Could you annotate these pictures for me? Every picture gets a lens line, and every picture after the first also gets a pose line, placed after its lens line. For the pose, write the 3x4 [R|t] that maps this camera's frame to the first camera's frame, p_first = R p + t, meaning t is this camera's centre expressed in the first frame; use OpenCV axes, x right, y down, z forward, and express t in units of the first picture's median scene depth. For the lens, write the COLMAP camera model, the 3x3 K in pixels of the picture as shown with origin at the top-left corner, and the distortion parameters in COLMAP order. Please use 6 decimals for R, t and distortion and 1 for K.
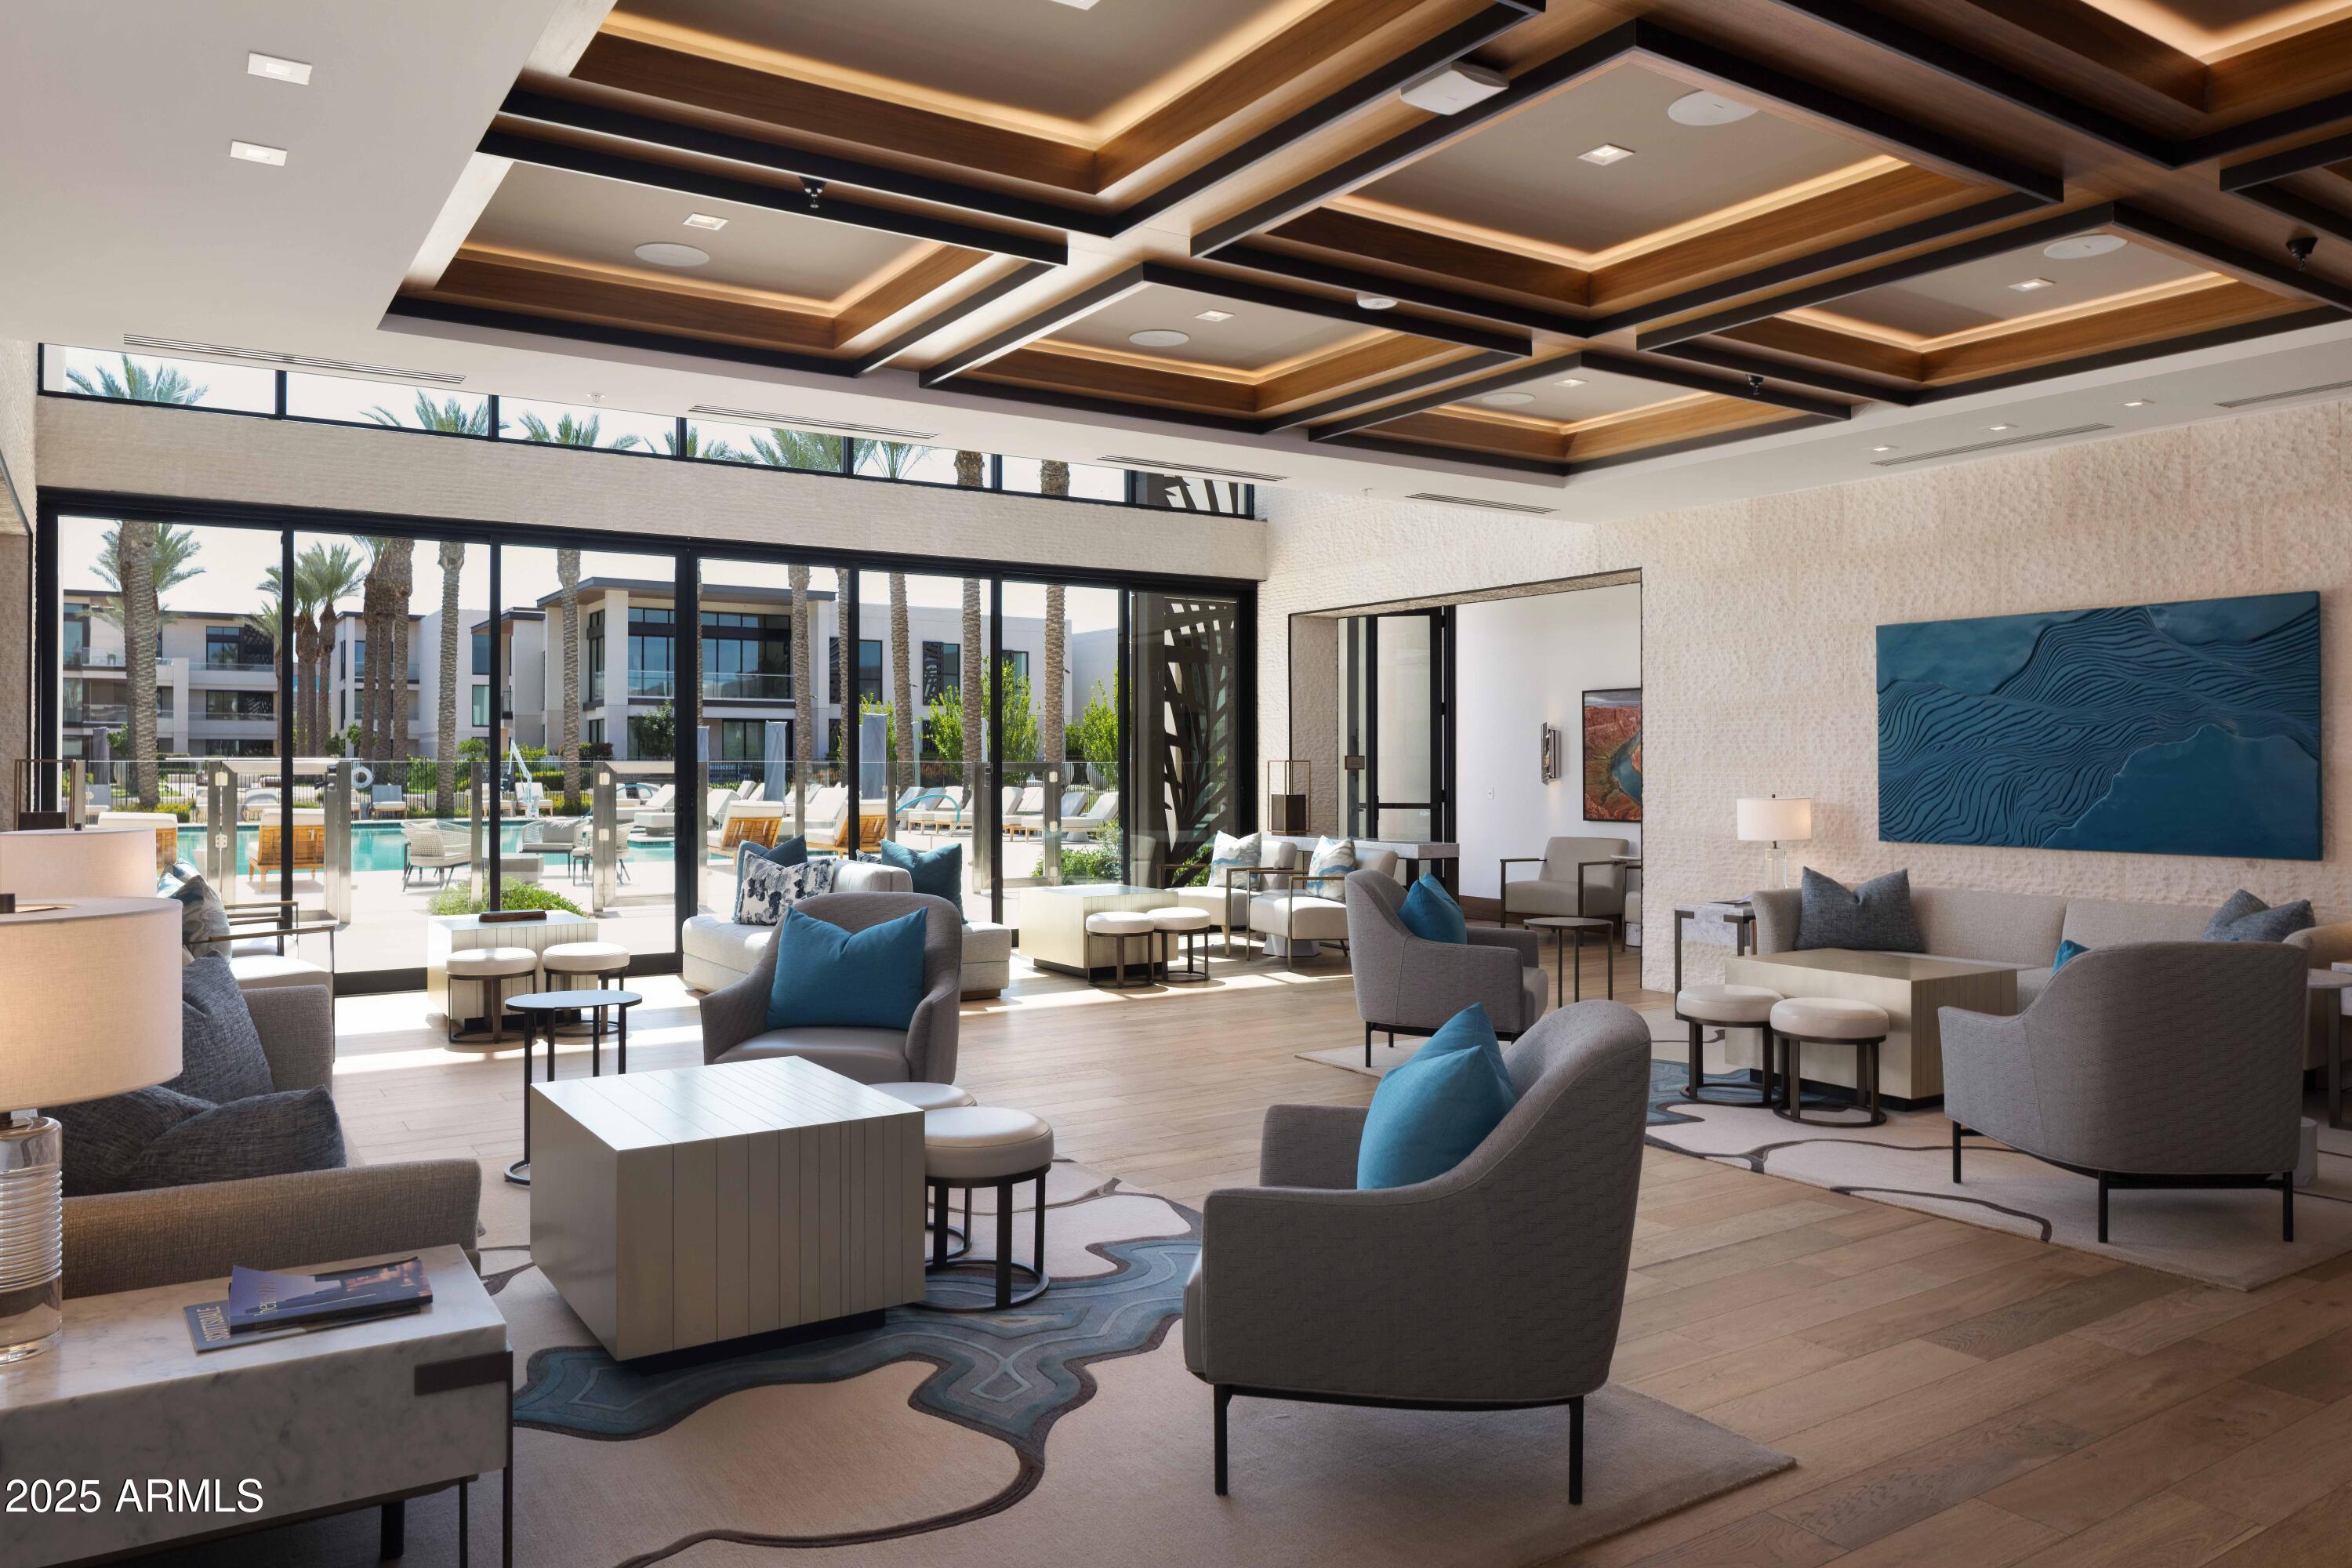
lens RADIAL K [[1603.6, 0, 1181.0], [0, 1603.6, 777.9], [0, 0, 1]] dist [0.004731, 0.001192]
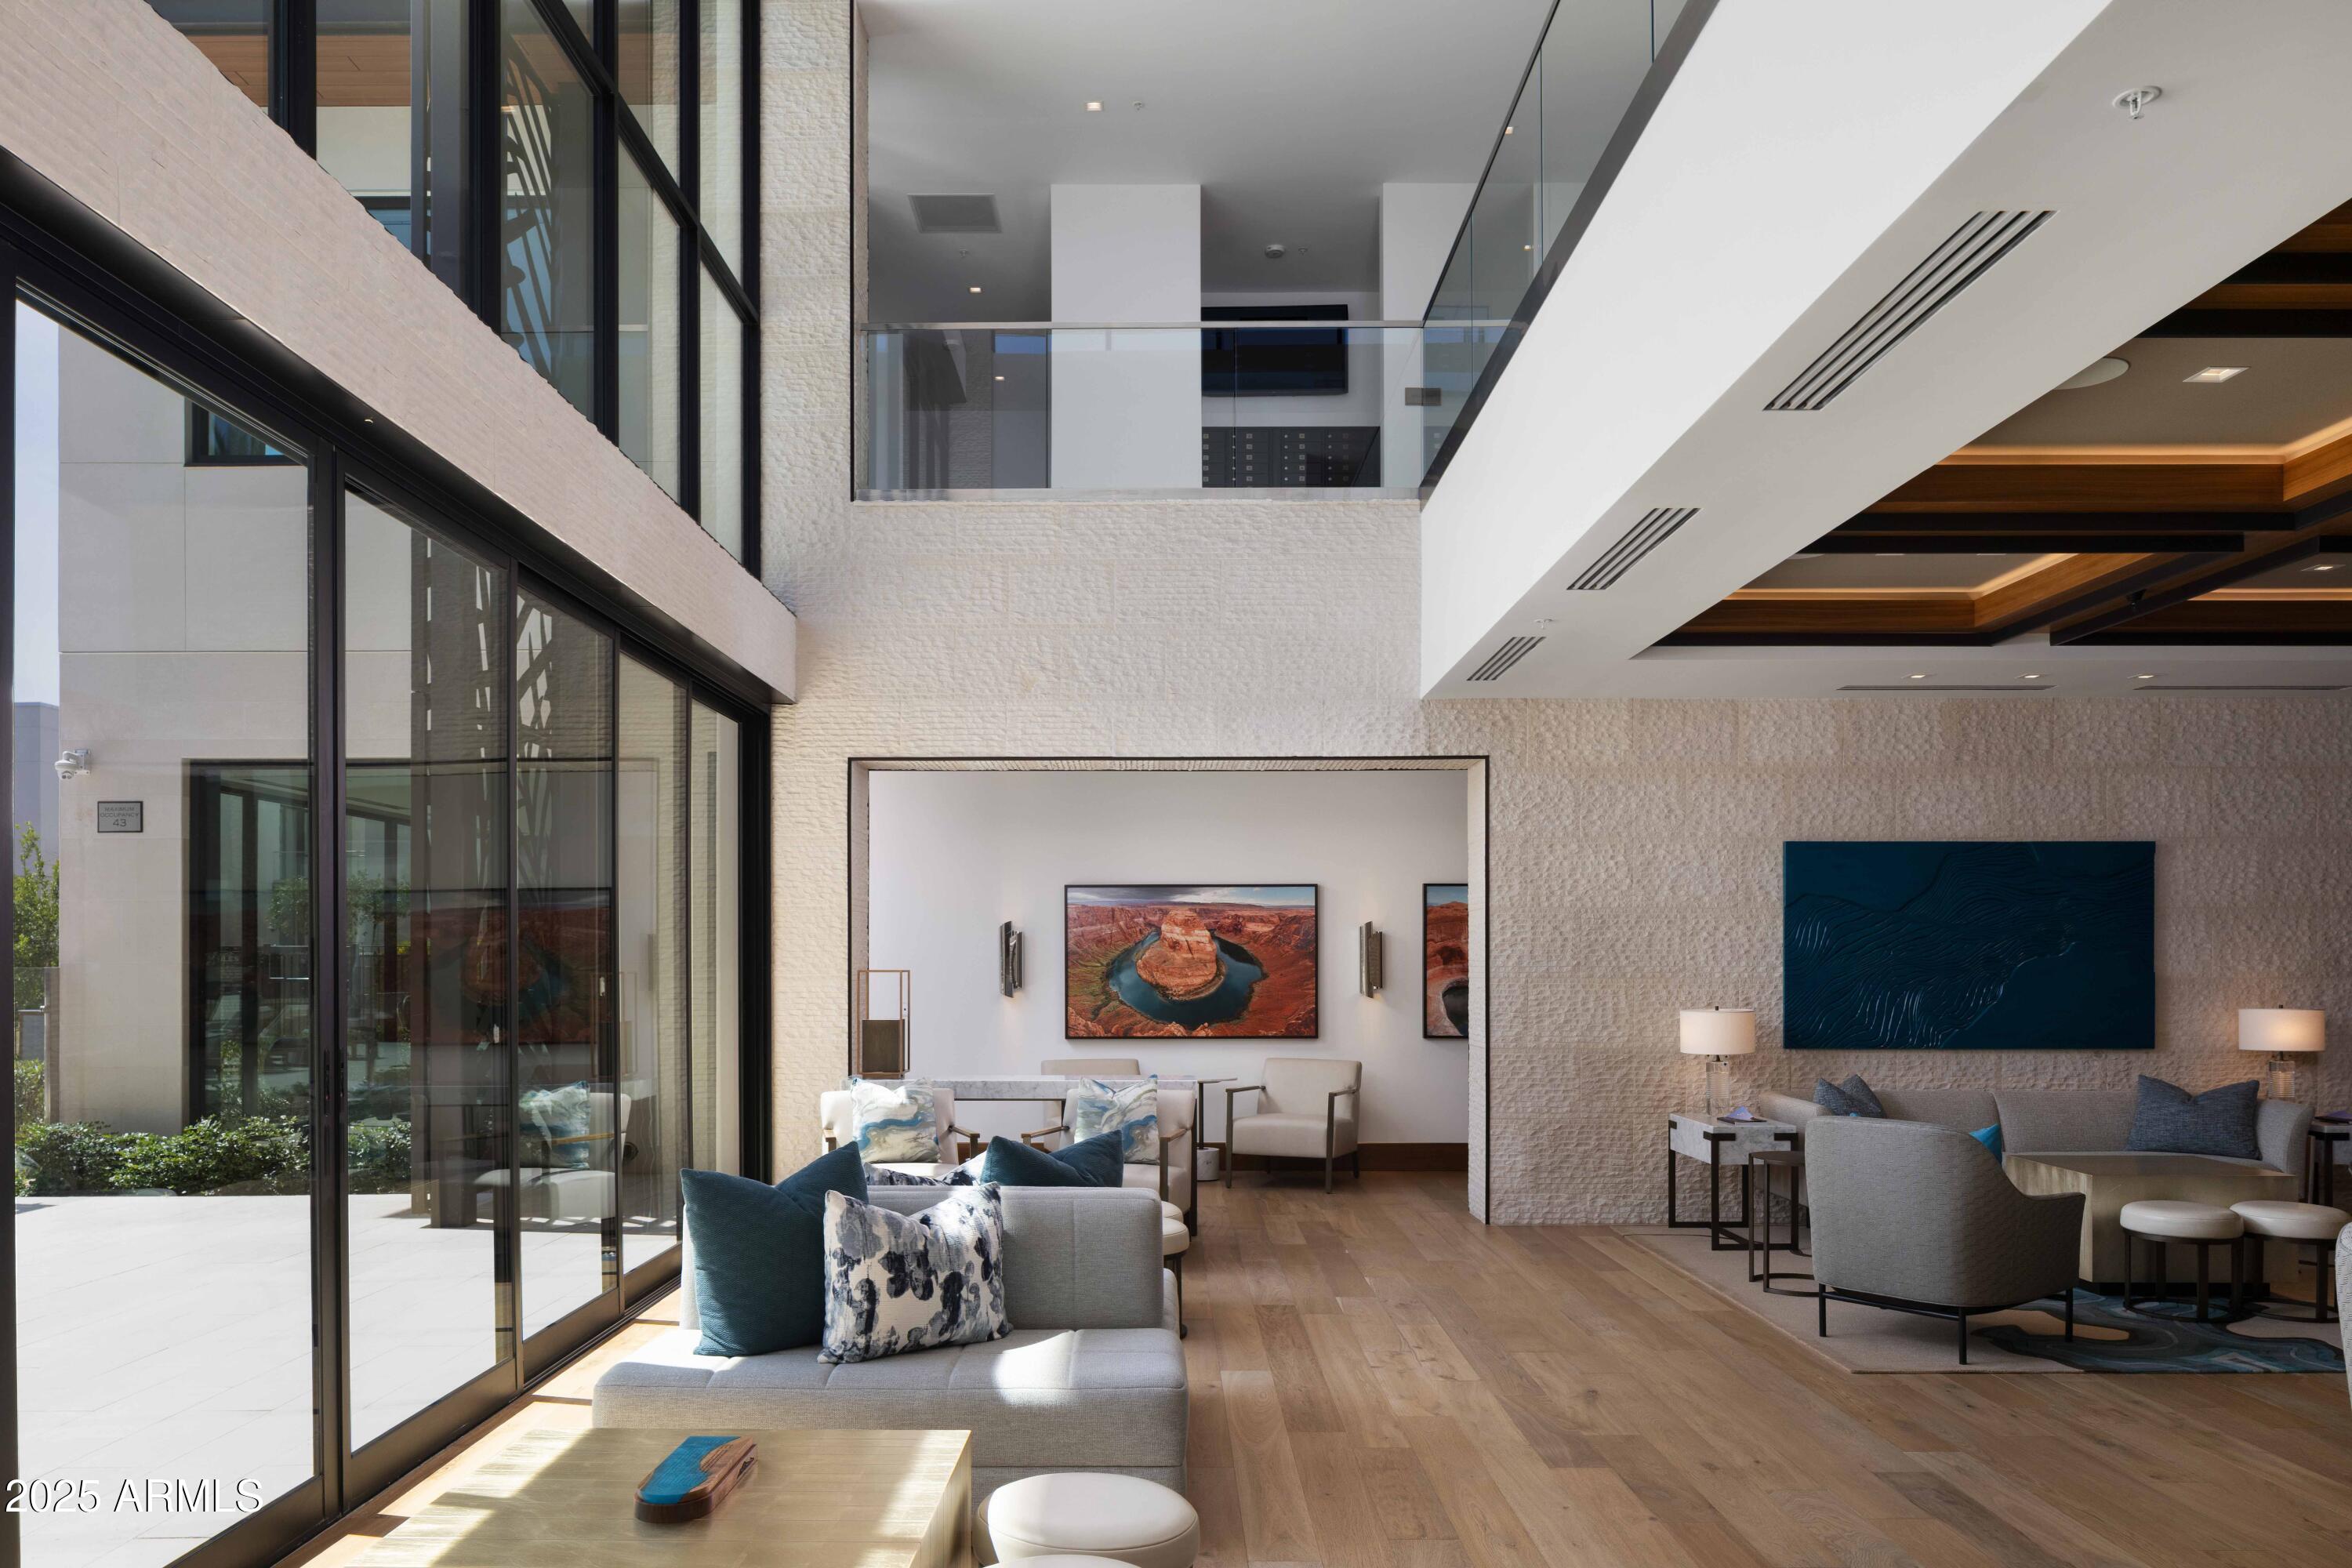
lens RADIAL K [[1603.6, 0, 1186.9], [0, 1603.6, 936.4], [0, 0, 1]] dist [0.004731, 0.001192]
pose [[0.551397, 0.013234, 0.834138, -0.626674], [0.006973, 0.999766, -0.020472, -0.014583], [-0.834214, 0.017104, 0.551176, 0.734812]]
